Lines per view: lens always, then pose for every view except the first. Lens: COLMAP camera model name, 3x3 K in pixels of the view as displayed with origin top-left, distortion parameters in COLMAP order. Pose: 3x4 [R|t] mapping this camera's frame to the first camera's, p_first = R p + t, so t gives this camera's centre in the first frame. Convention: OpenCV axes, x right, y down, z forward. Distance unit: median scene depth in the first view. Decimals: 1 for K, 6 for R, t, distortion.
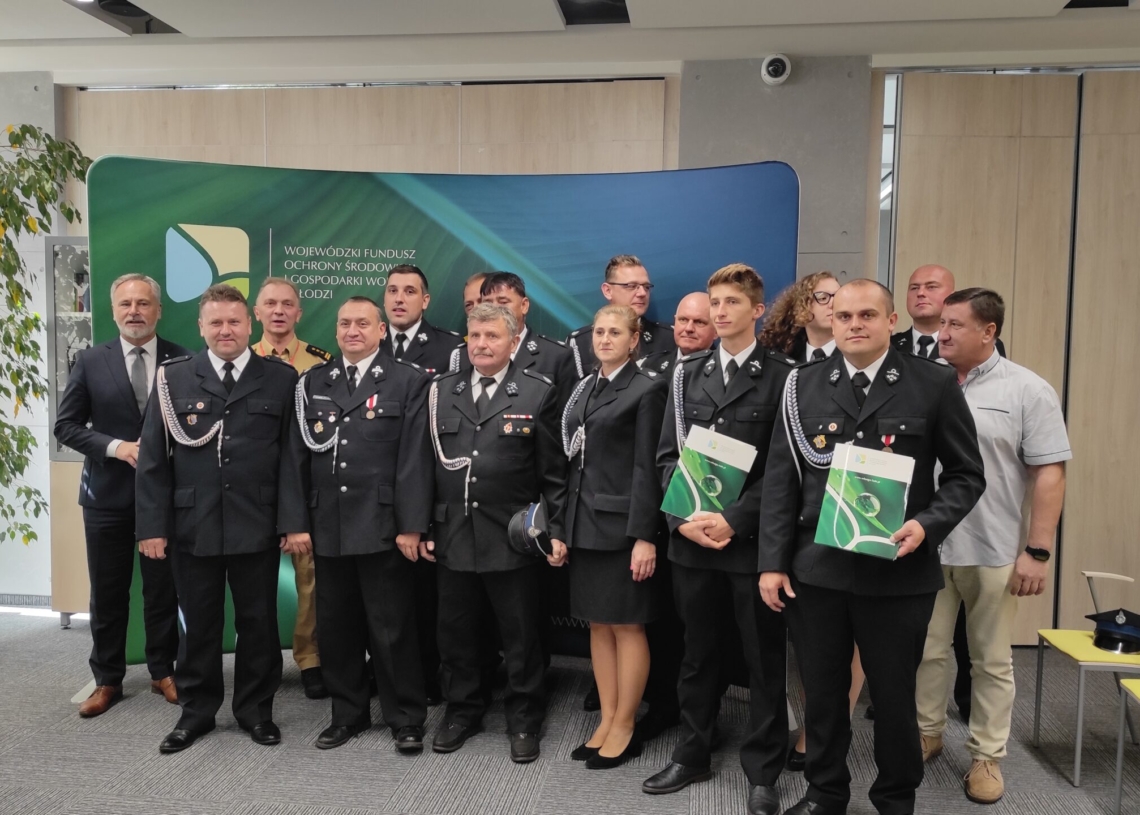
lens RADIAL K [[1051.6, 0, 569.8], [0, 1051.6, 405.2], [0, 0, 1]] dist [0.023756, 0.000000]
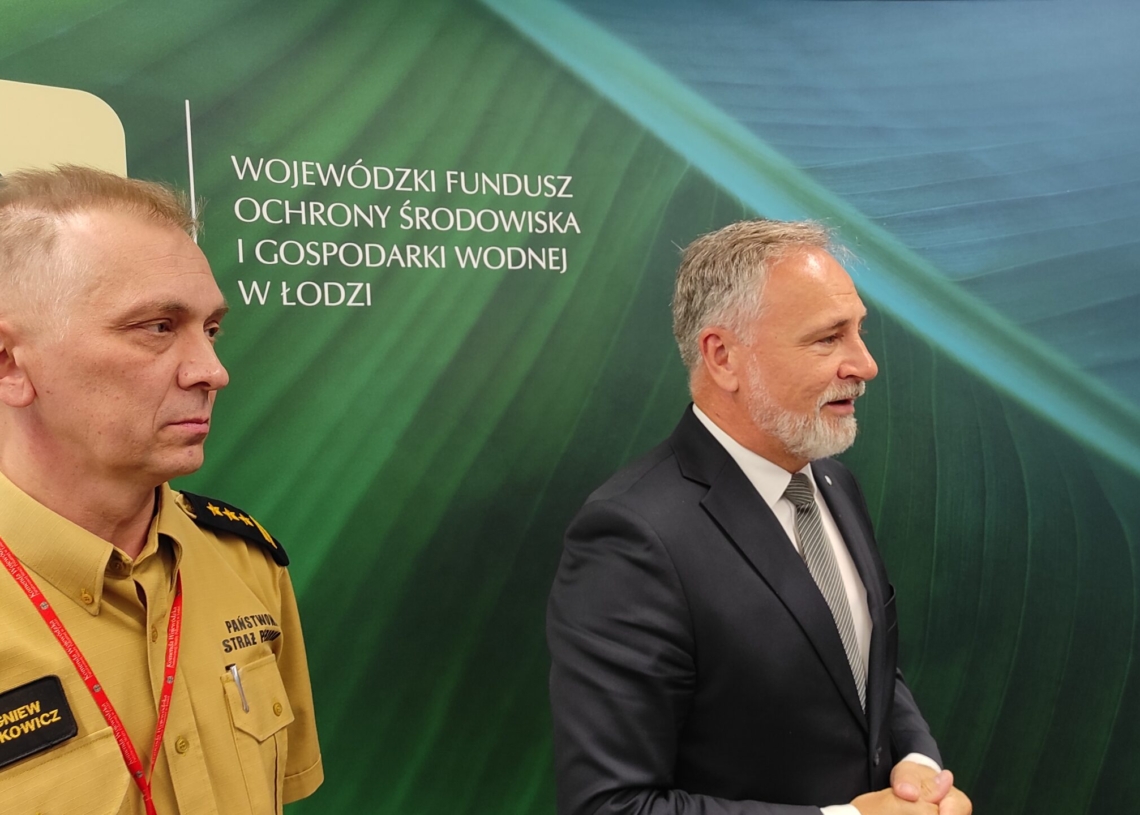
lens RADIAL K [[1051.6, 0, 564.5], [0, 1051.6, 415.3], [0, 0, 1]] dist [0.023756, 0.000000]
pose [[0.957056, -0.056698, 0.284305, -0.266228], [0.061054, 0.998113, -0.006477, -0.057726], [-0.283401, 0.023557, 0.958712, 0.637492]]
